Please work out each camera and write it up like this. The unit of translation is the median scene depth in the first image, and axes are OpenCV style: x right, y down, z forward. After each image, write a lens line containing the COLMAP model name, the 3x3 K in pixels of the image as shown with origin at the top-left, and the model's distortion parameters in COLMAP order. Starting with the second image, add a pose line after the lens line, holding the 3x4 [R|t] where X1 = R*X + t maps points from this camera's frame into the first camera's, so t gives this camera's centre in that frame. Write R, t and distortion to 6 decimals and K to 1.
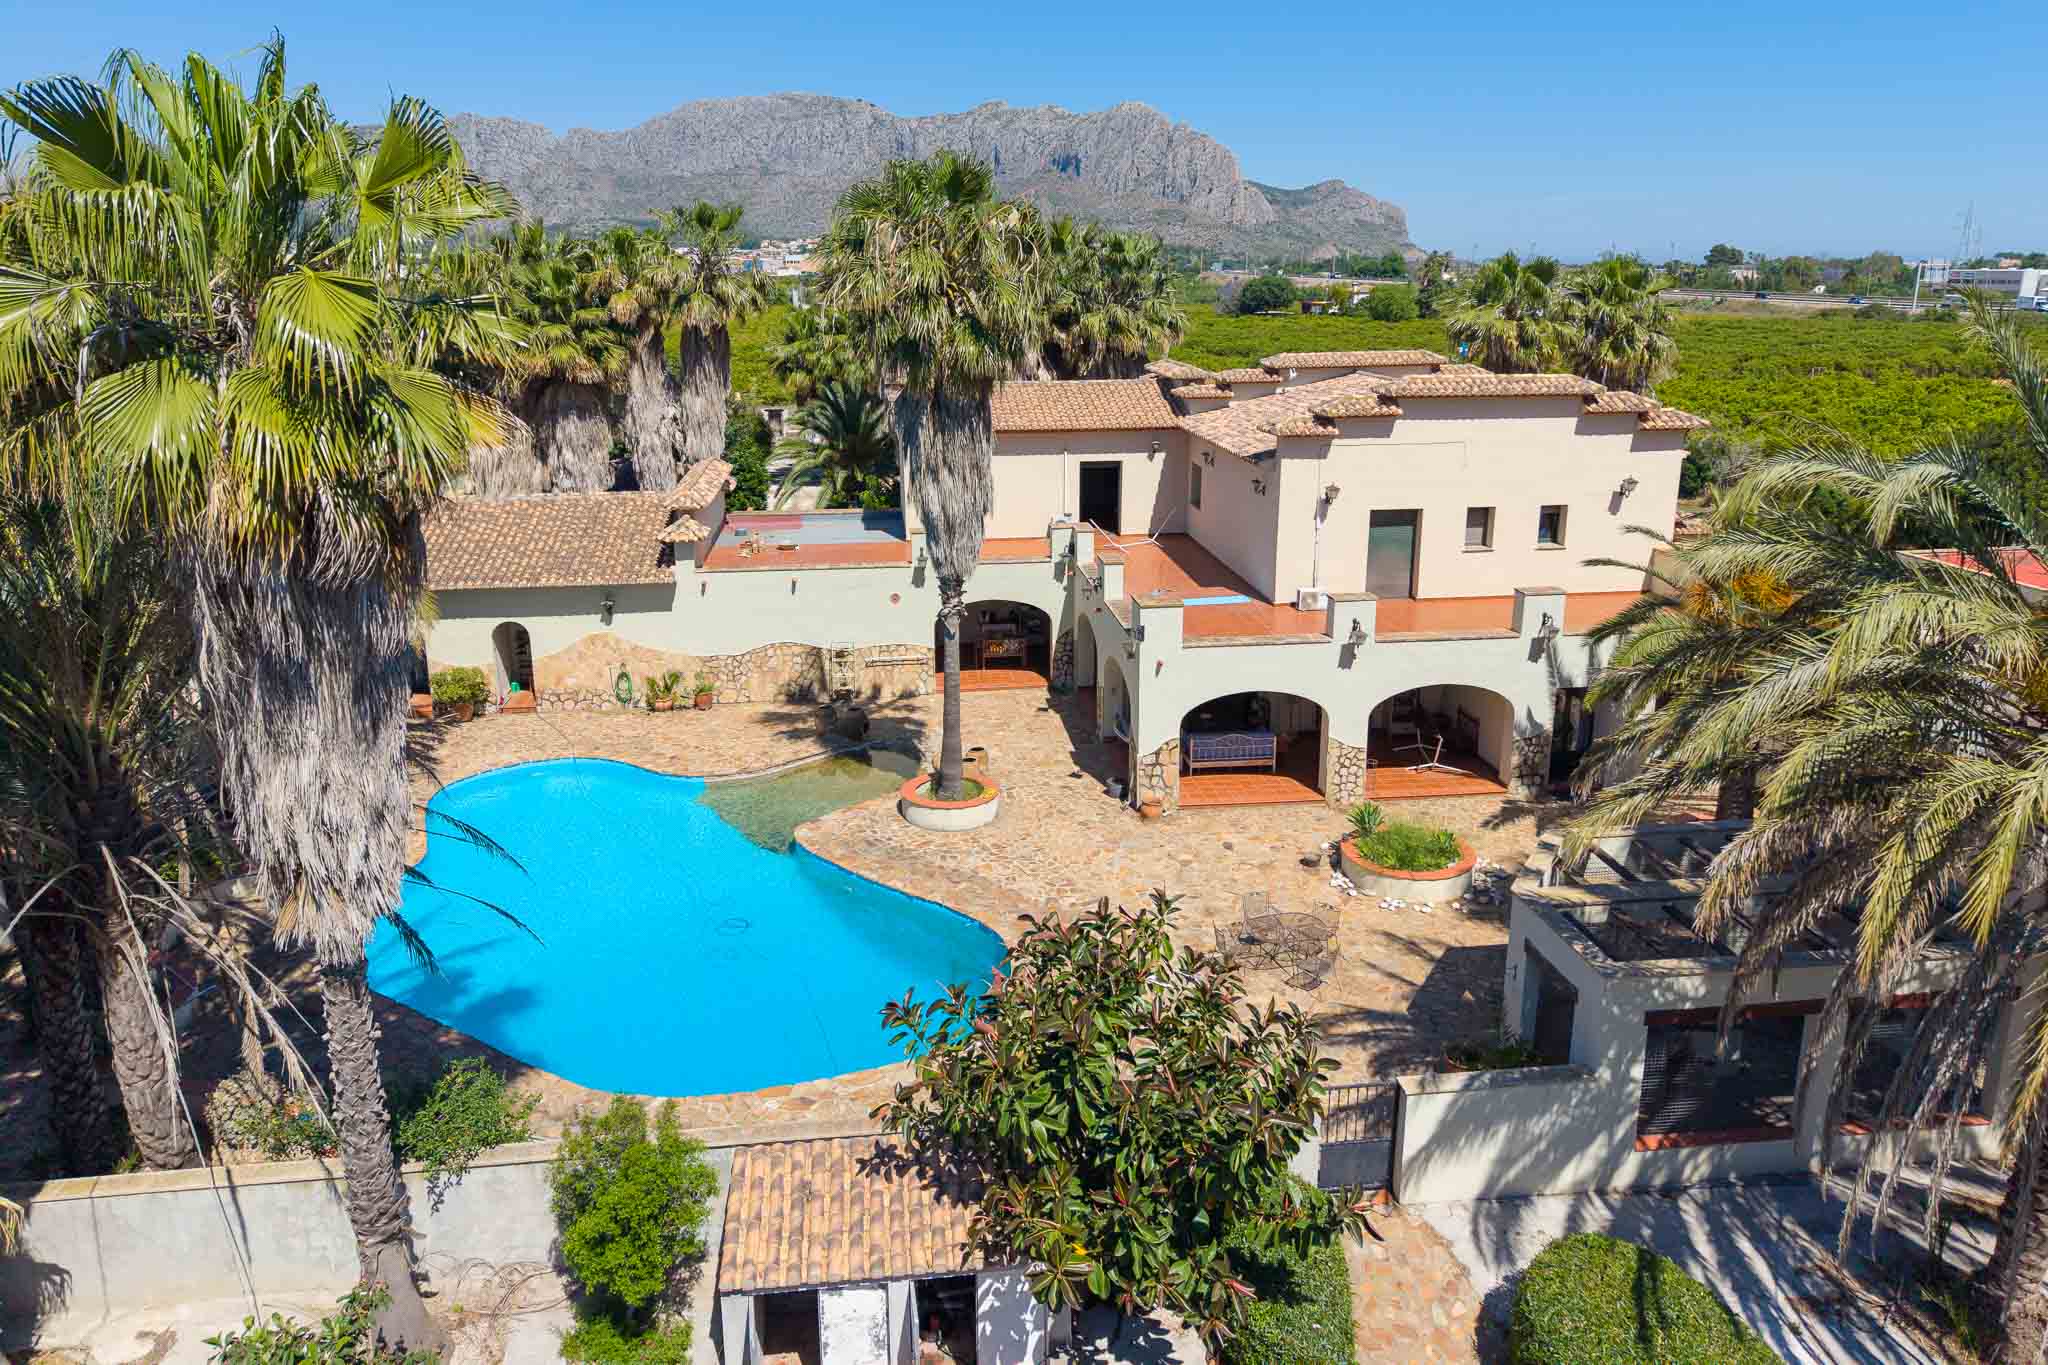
lens RADIAL K [[1381.8, 0, 1043.0], [0, 1381.8, 584.6], [0, 0, 1]] dist [-0.000938, -0.001342]
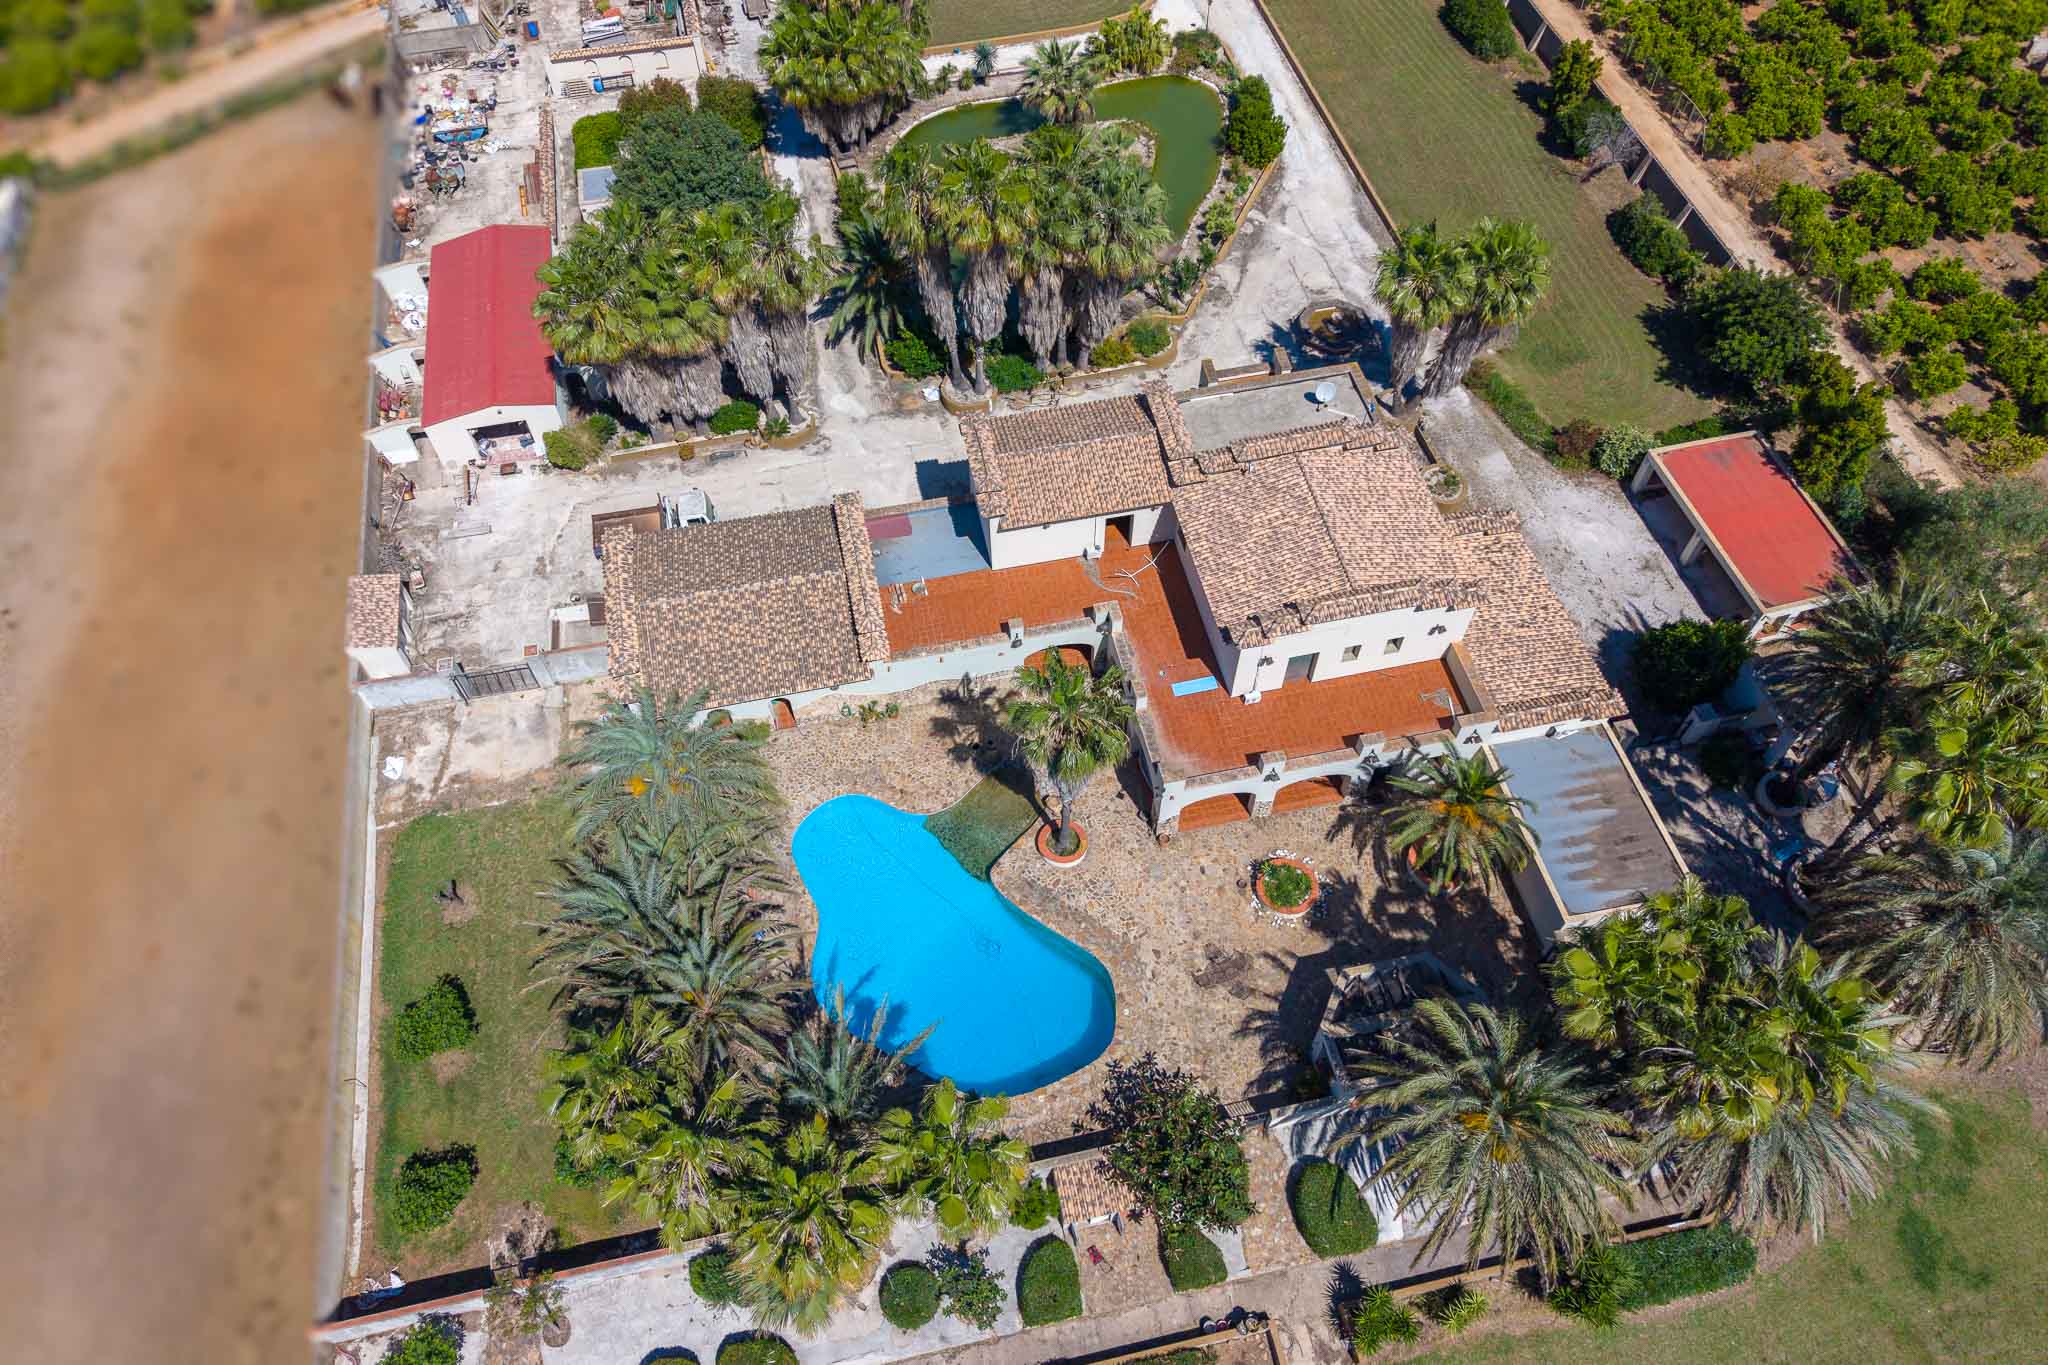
lens RADIAL K [[1409.3, 0, 1021.2], [0, 1409.3, 640.4], [0, 0, 1]] dist [0.000311, -0.001491]
pose [[0.997065, -0.069281, 0.032586, -0.139356], [0.031137, 0.755771, 0.654095, -1.119466], [-0.069944, -0.651160, 0.755710, -0.265870]]
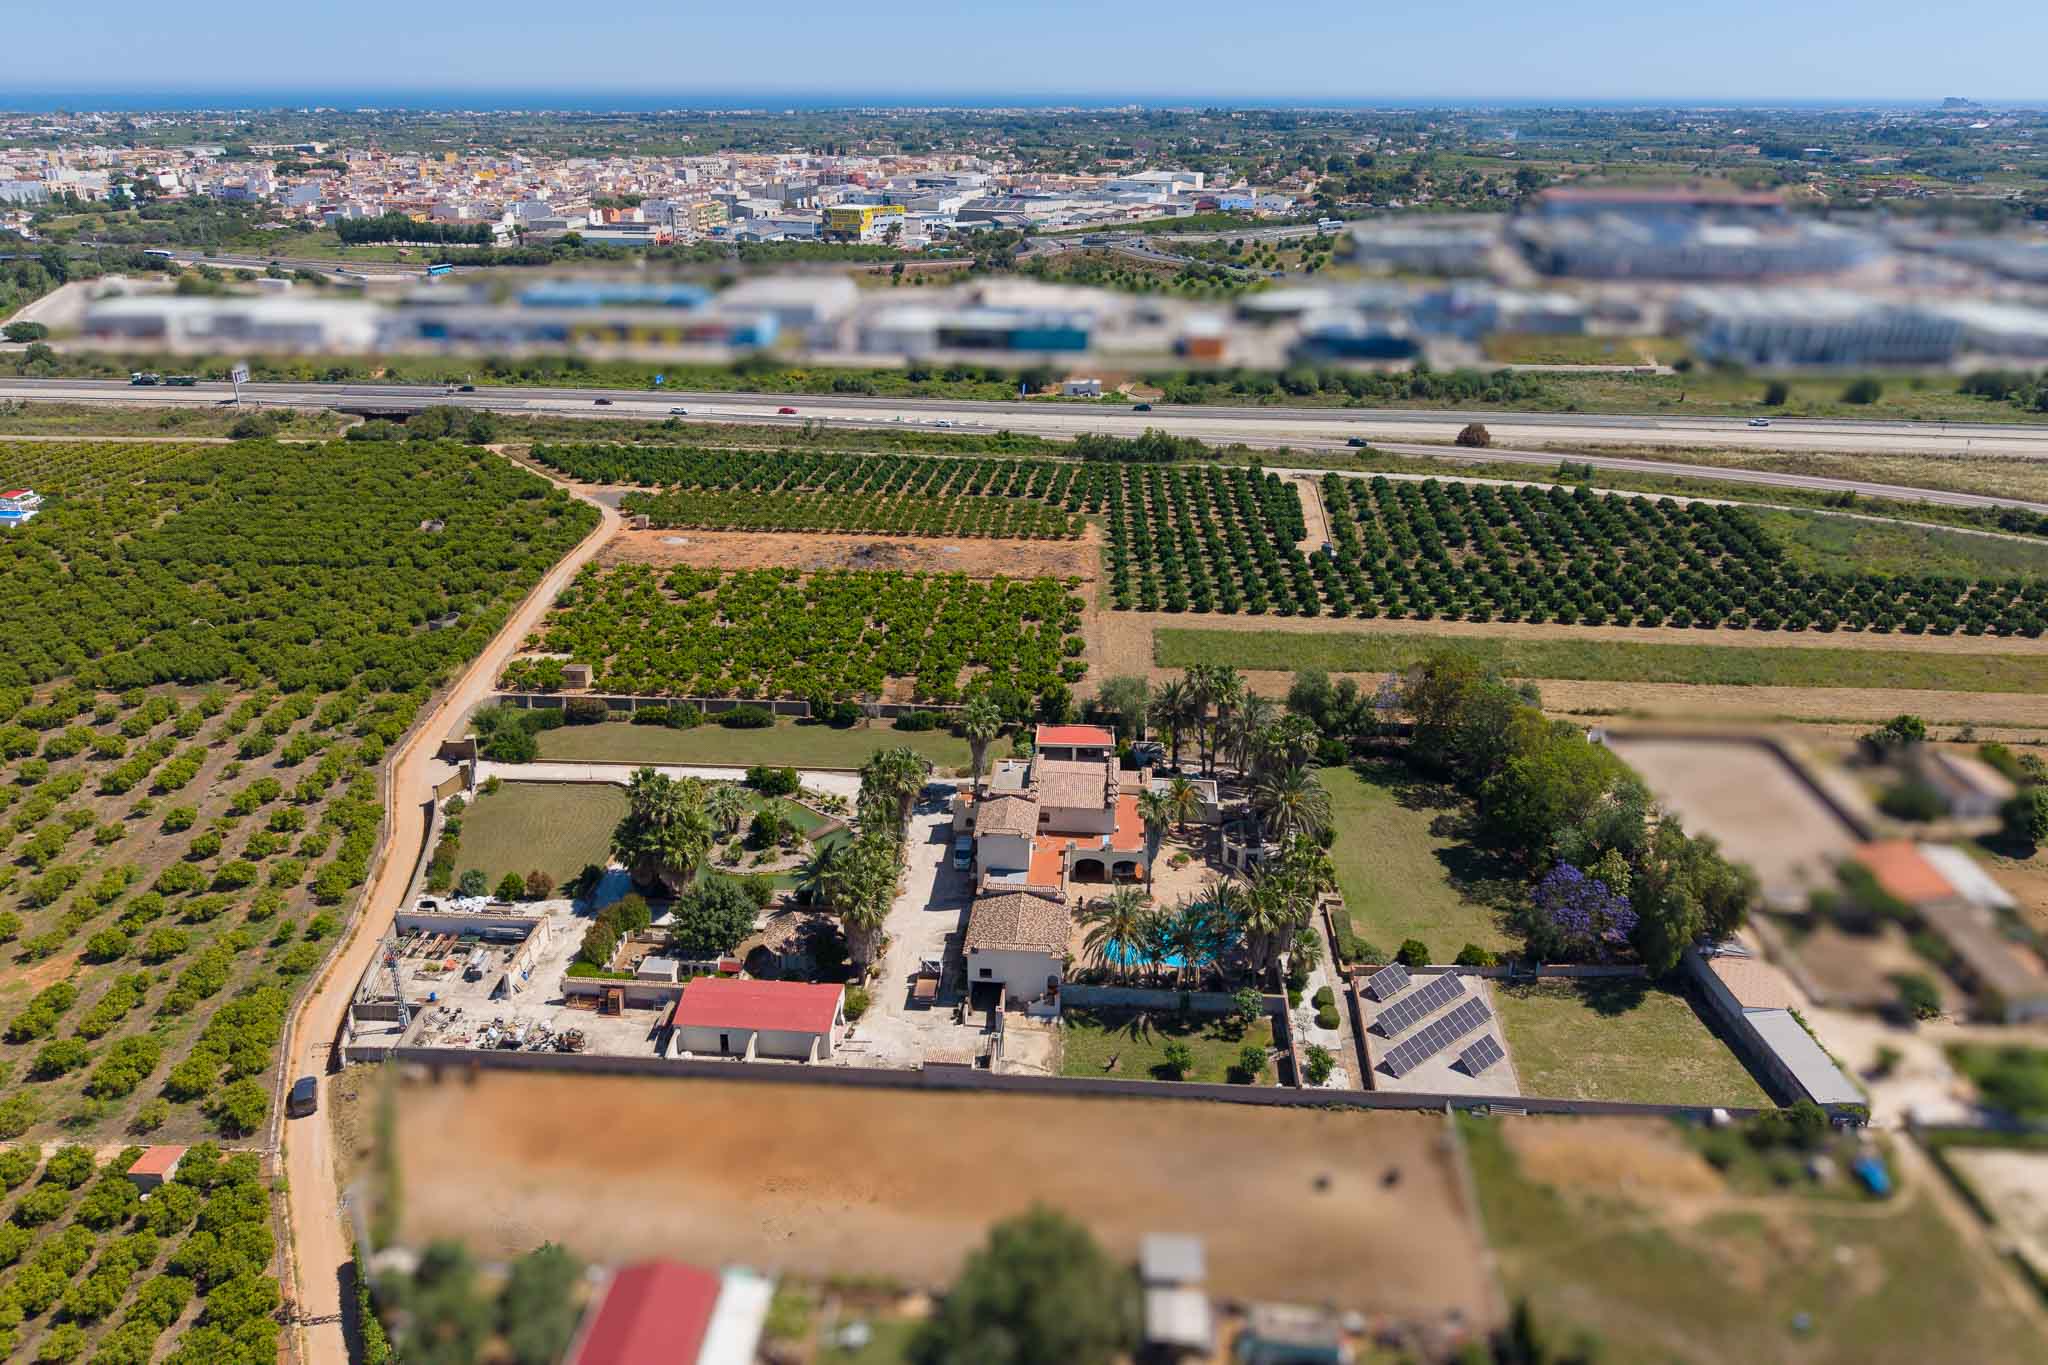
lens RADIAL K [[1378.4, 0, 1019.9], [0, 1378.4, 597.5], [0, 0, 1]] dist [0.022308, -0.002269]
pose [[0.213569, -0.340036, 0.915840, -3.588692], [0.219527, 0.930198, 0.294175, -2.007099], [-0.951943, 0.138225, 0.273309, -0.066383]]
